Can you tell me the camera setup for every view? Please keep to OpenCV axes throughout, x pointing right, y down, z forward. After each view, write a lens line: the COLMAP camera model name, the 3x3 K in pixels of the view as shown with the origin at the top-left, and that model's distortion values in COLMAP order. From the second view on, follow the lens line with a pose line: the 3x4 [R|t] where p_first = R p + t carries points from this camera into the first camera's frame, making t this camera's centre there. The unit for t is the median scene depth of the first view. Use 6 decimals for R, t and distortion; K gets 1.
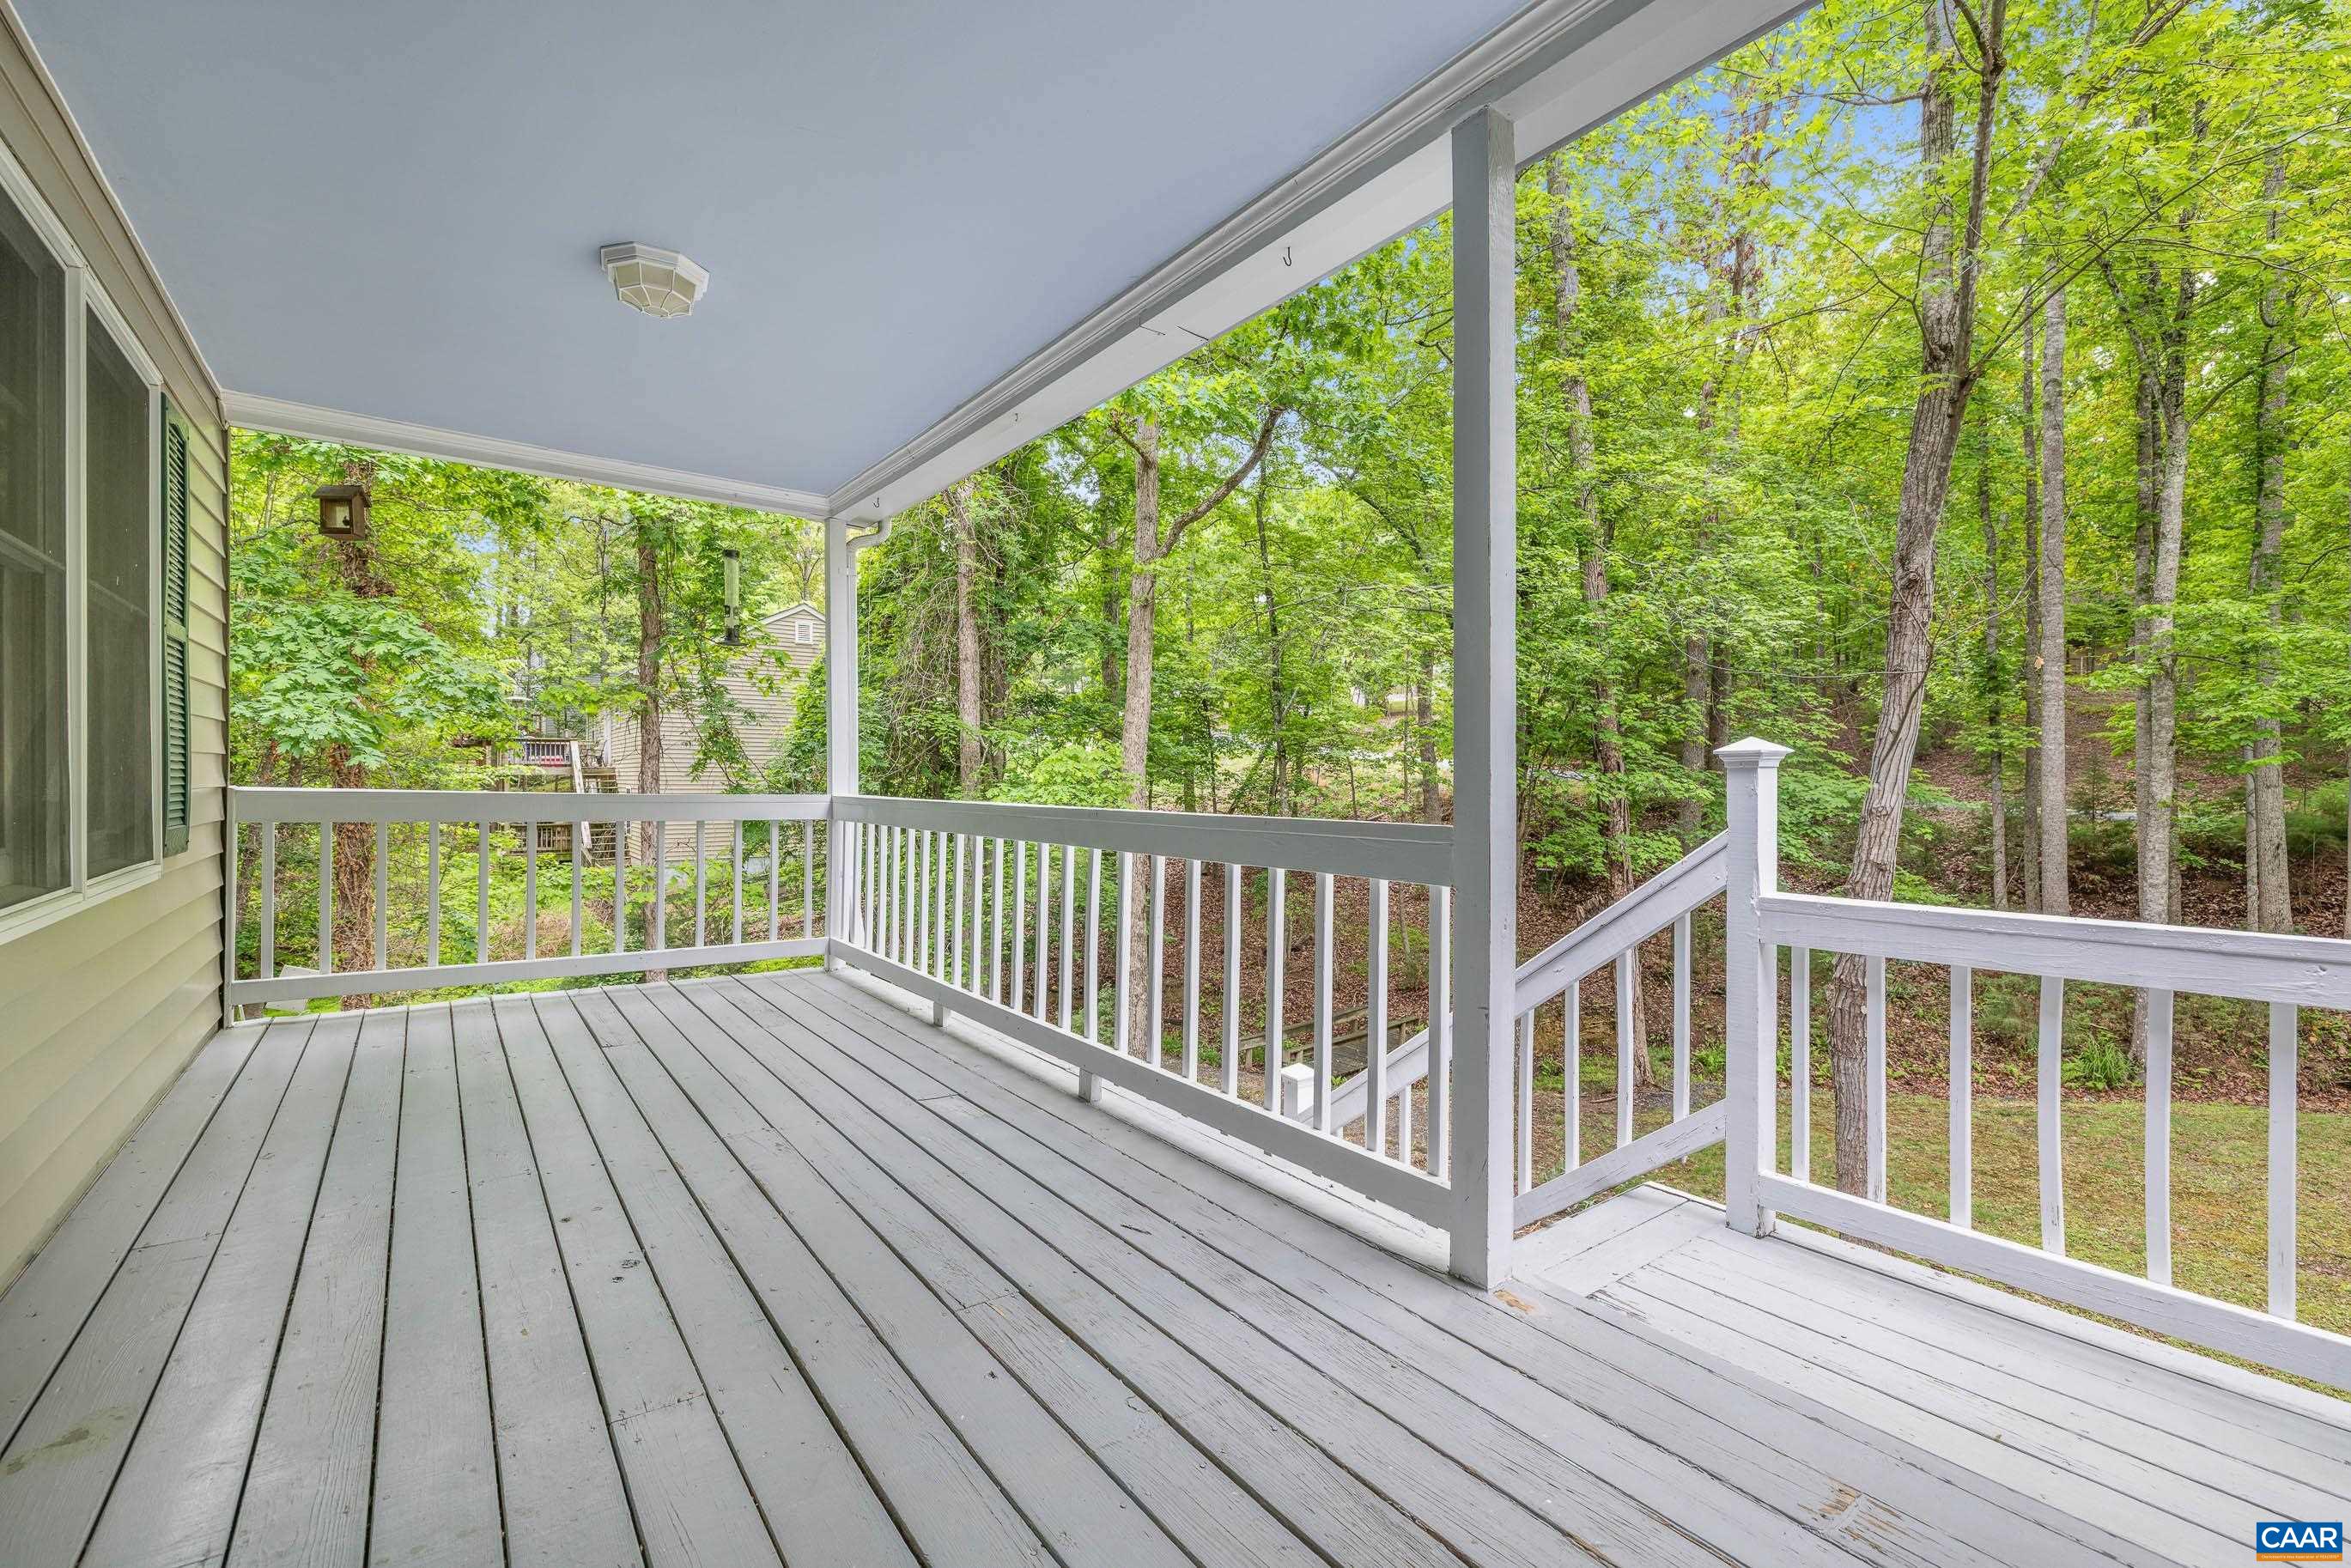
lens RADIAL K [[993.0, 0, 1175.5], [0, 993.0, 784.0], [0, 0, 1]] dist [-0.000303, -0.000127]
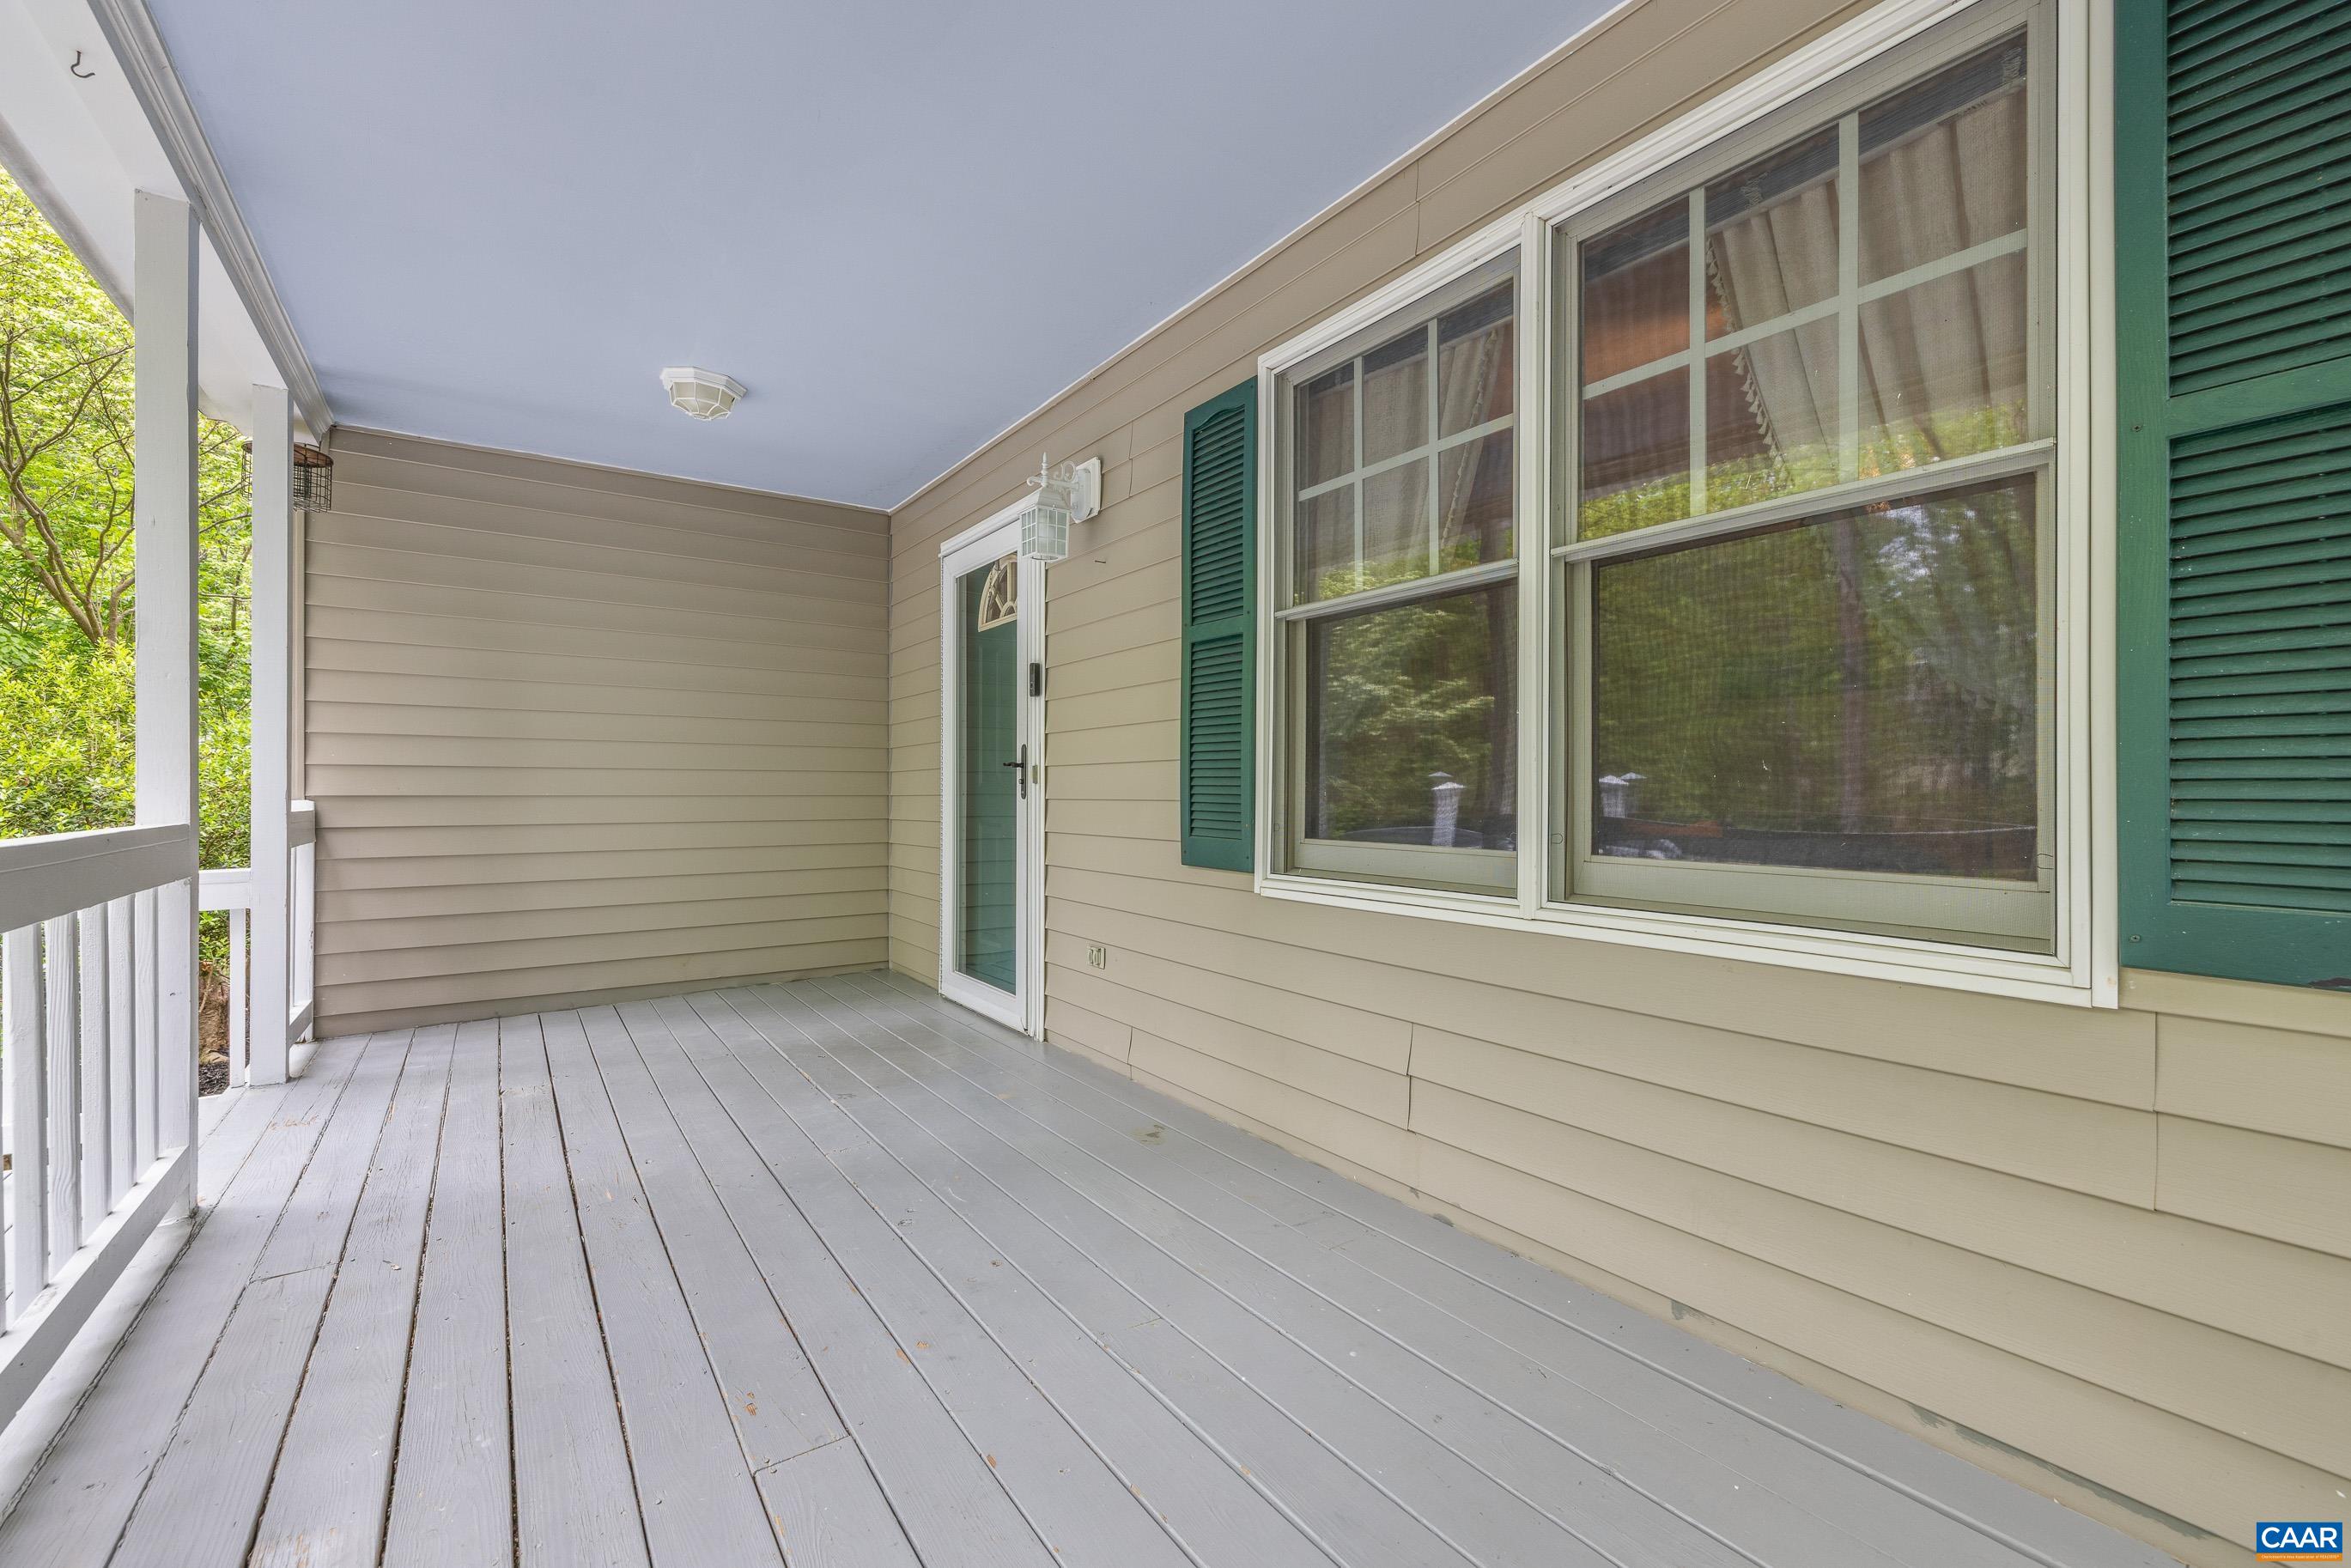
lens RADIAL K [[993.0, 0, 1175.5], [0, 993.0, 784.0], [0, 0, 1]] dist [-0.000303, -0.000127]
pose [[-0.999133, -0.000852, 0.041629, -0.754610], [-0.000758, 0.999997, 0.002262, -0.002211], [-0.041631, 0.002229, -0.999131, 1.769990]]
